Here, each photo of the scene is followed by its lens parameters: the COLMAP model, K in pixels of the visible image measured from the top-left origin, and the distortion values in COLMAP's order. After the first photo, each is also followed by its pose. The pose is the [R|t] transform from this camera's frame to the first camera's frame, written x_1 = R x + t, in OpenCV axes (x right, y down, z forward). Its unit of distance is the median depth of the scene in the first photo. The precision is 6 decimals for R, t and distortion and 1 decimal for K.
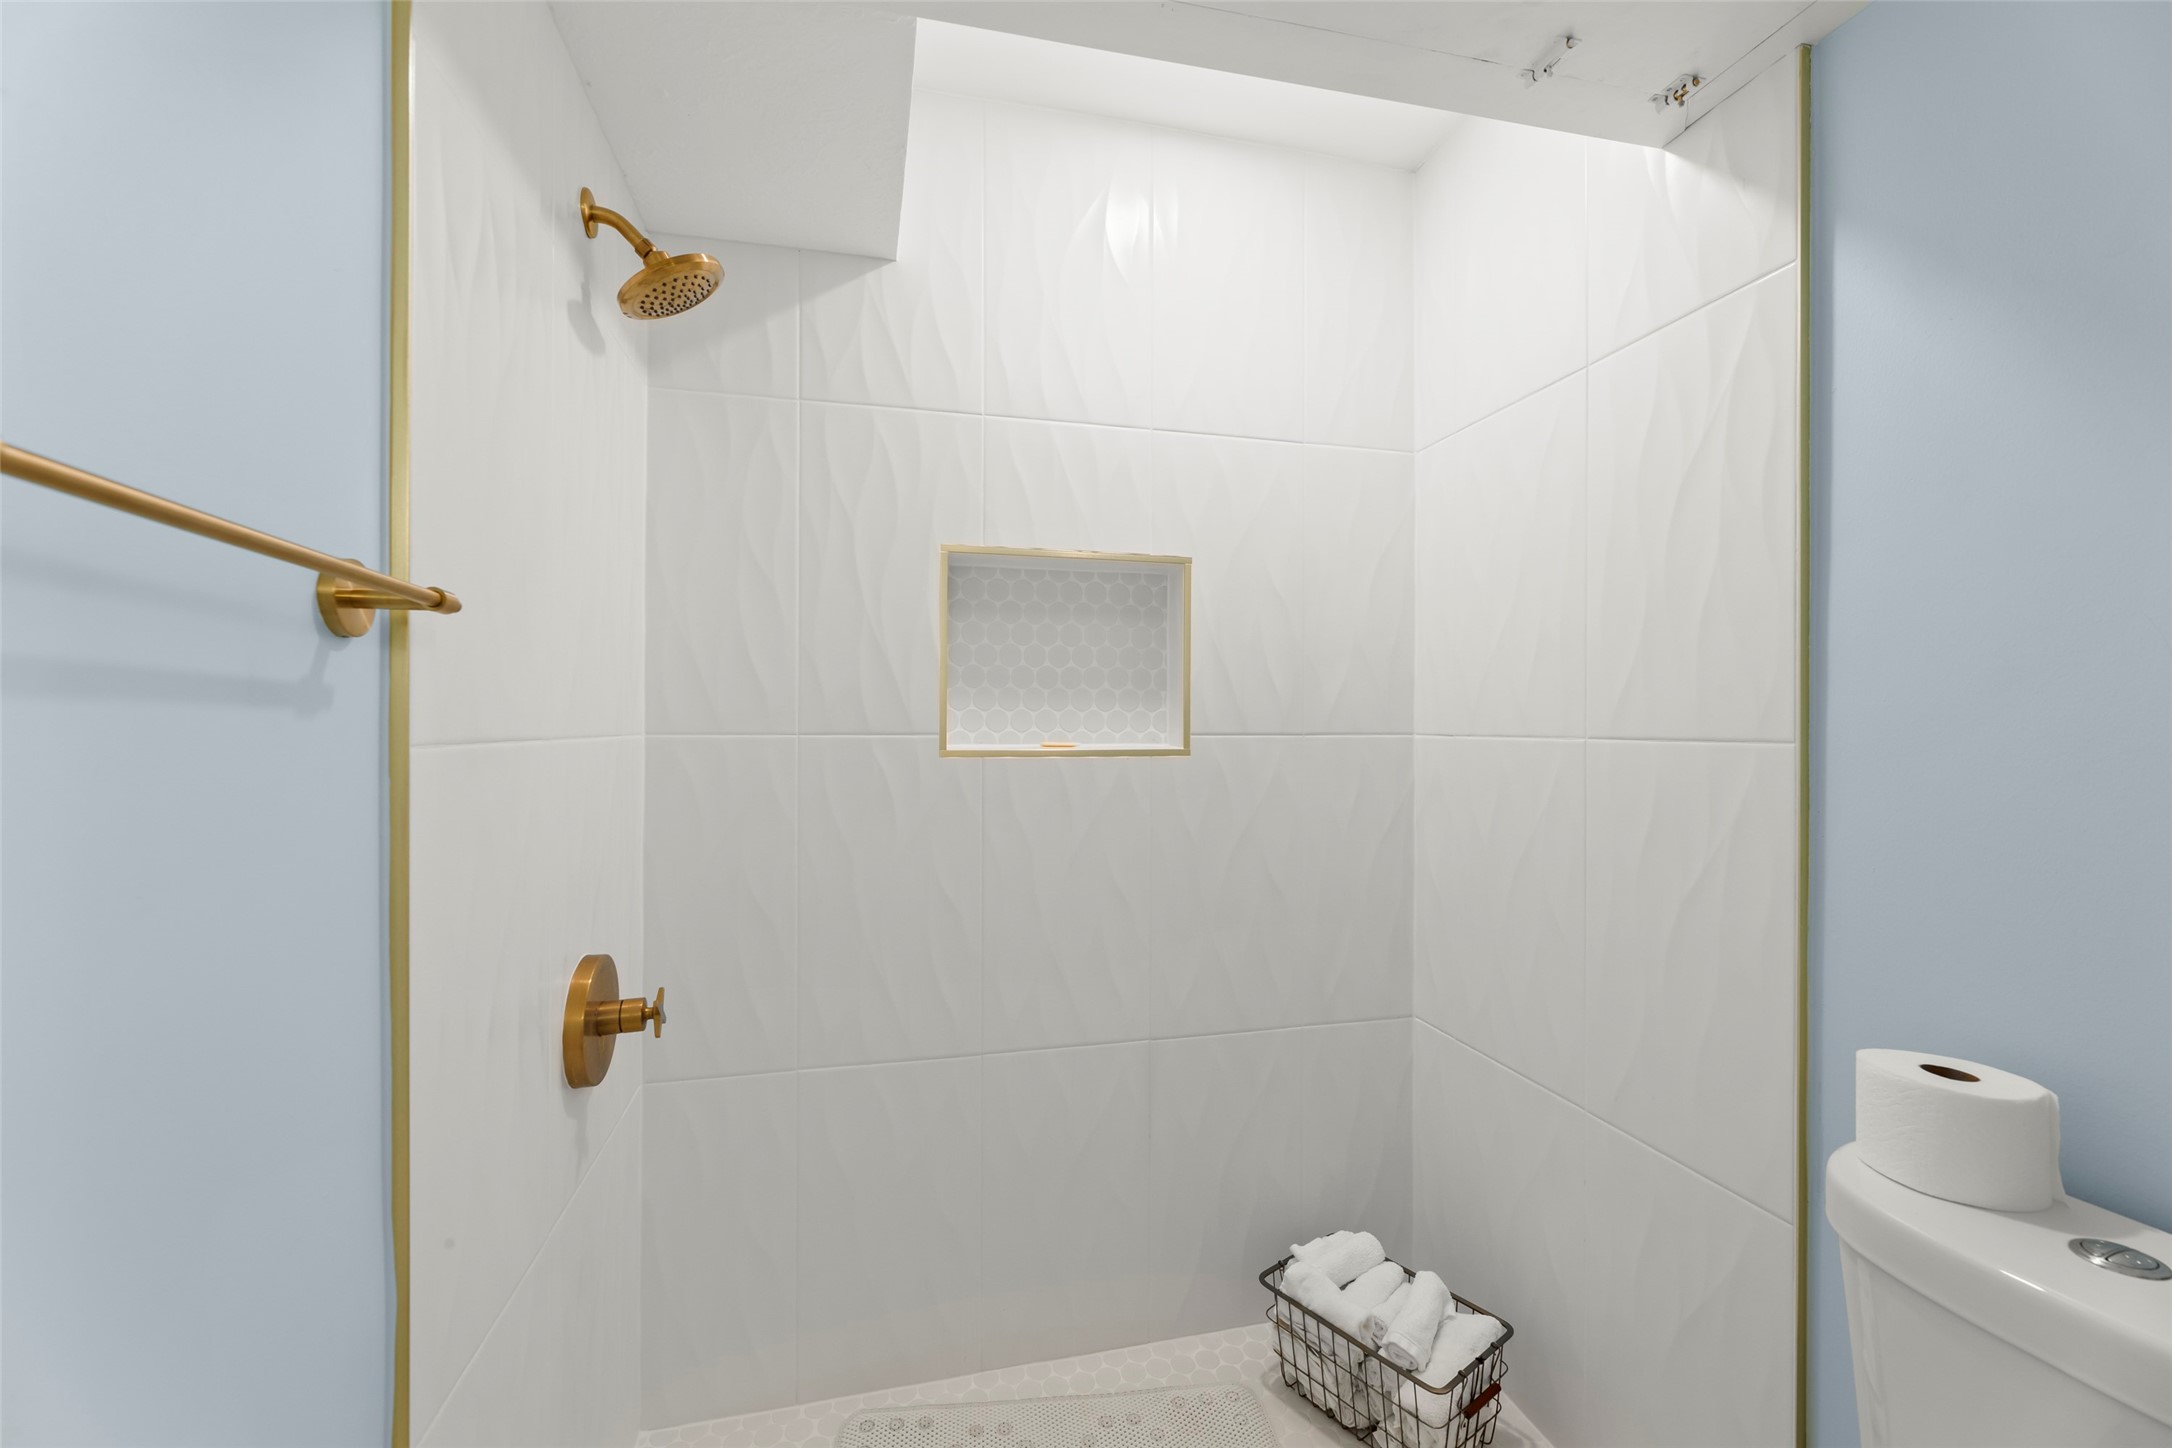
lens RADIAL K [[884.5, 0, 1085.1], [0, 884.5, 733.4], [0, 0, 1]] dist [0.000661, -0.000044]
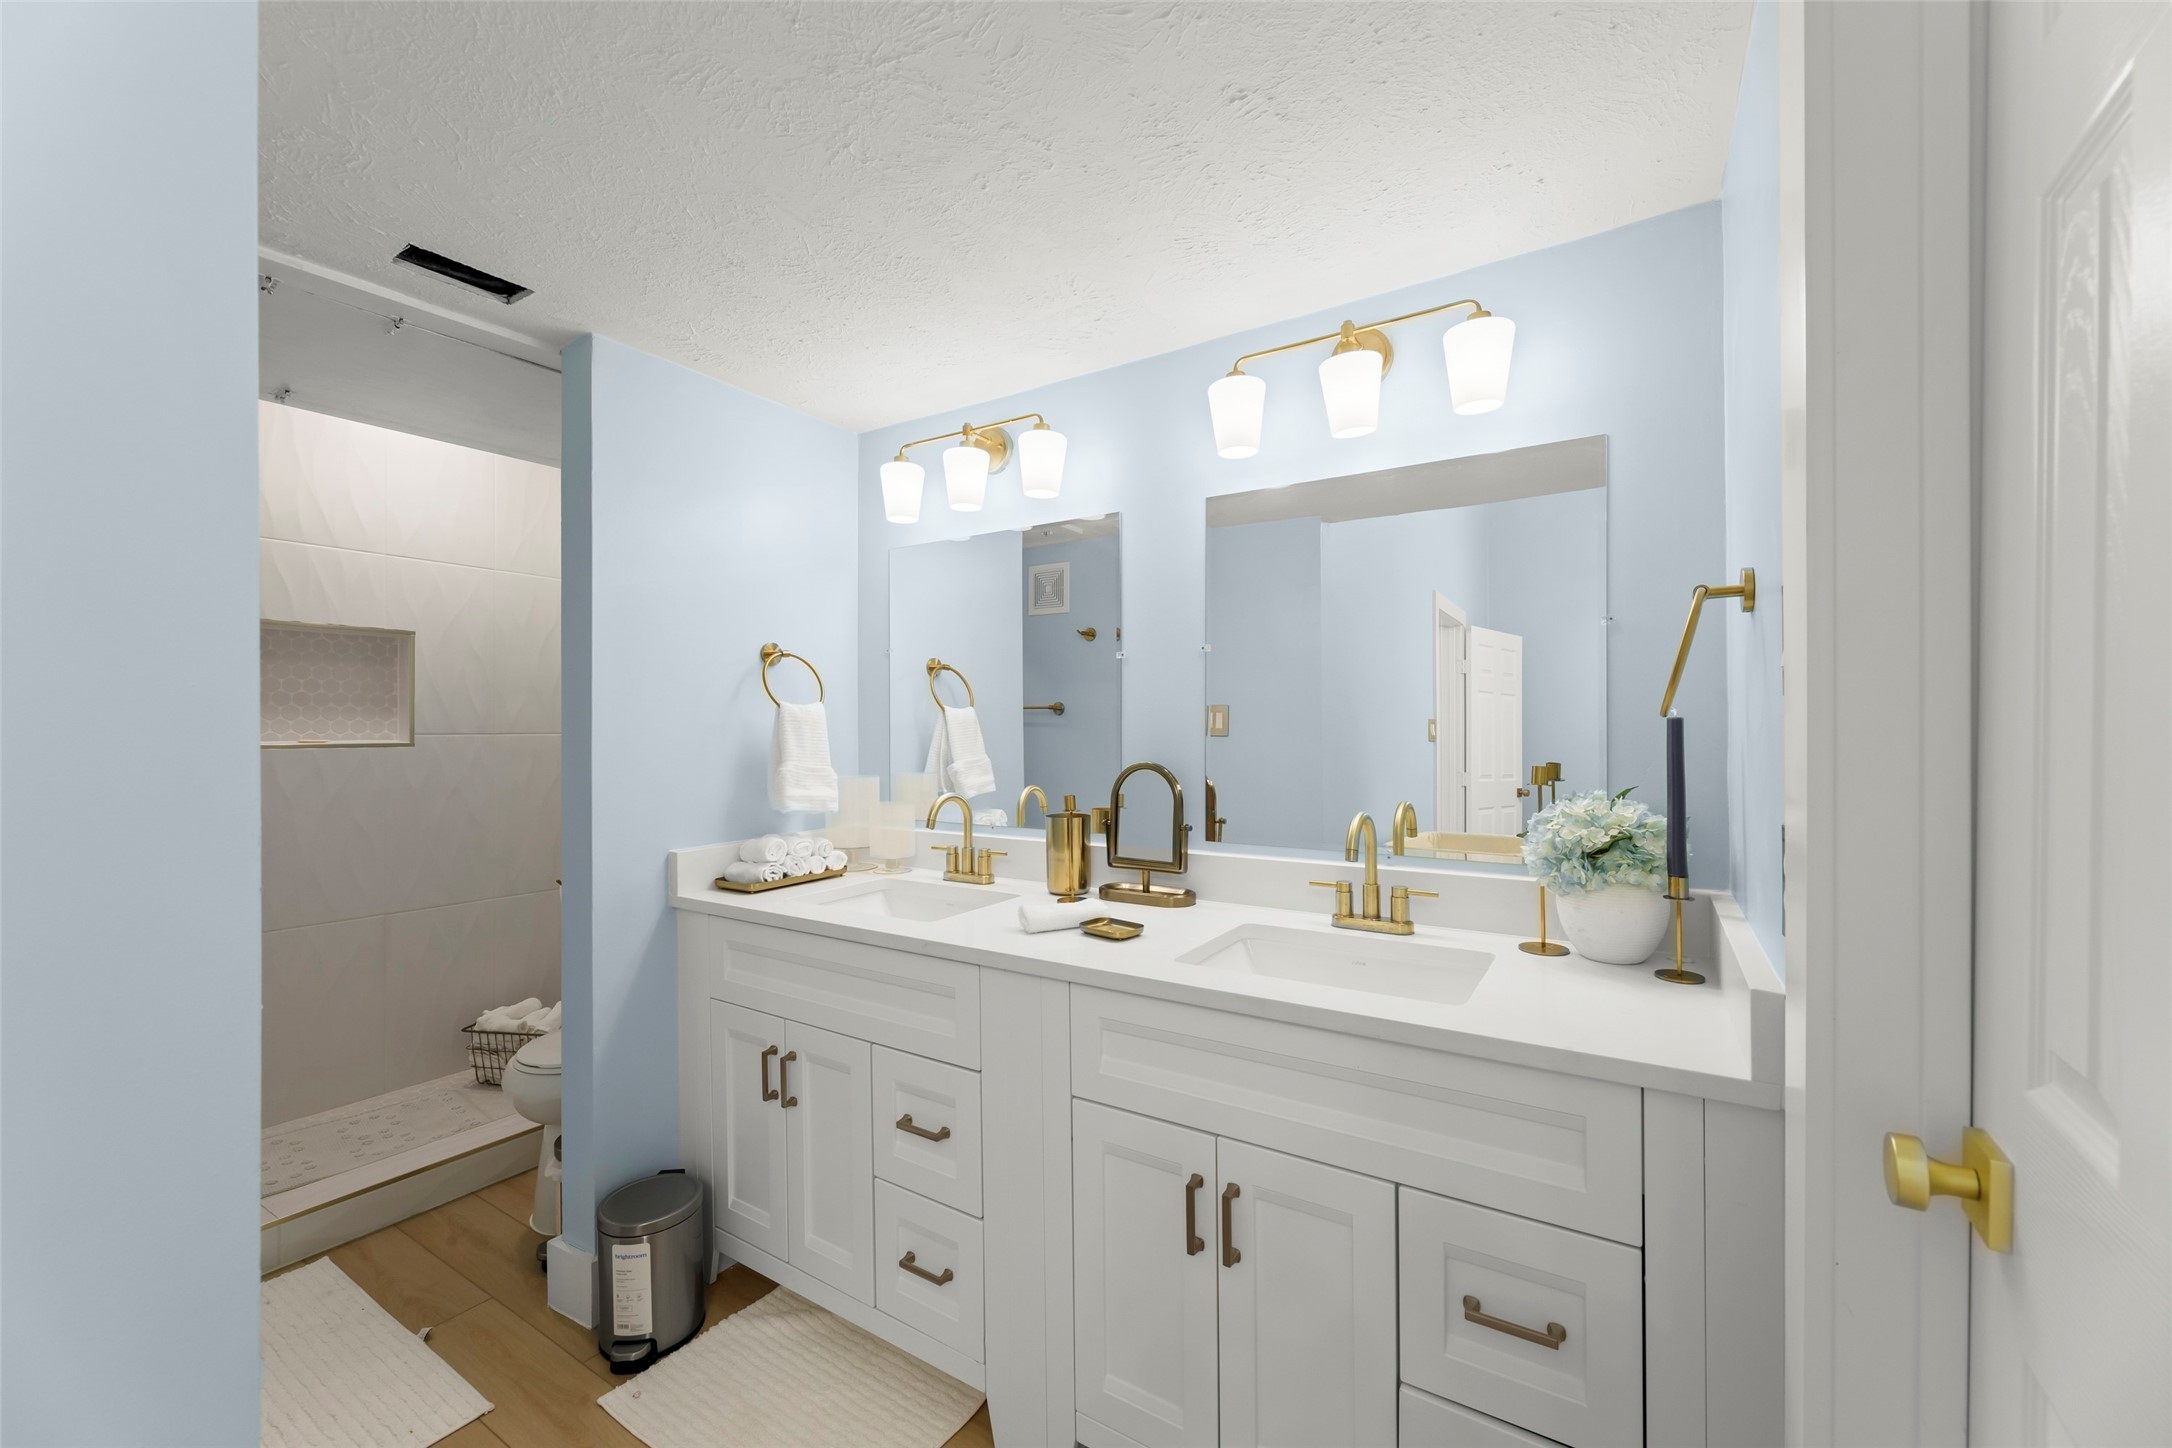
lens RADIAL K [[884.5, 0, 1093.9], [0, 884.5, 733.7], [0, 0, 1]] dist [0.000661, -0.000044]
pose [[0.726094, -0.002522, 0.687591, -0.105252], [-0.001573, 0.999985, 0.005329, -0.011756], [-0.687593, -0.004952, 0.726079, -1.164353]]
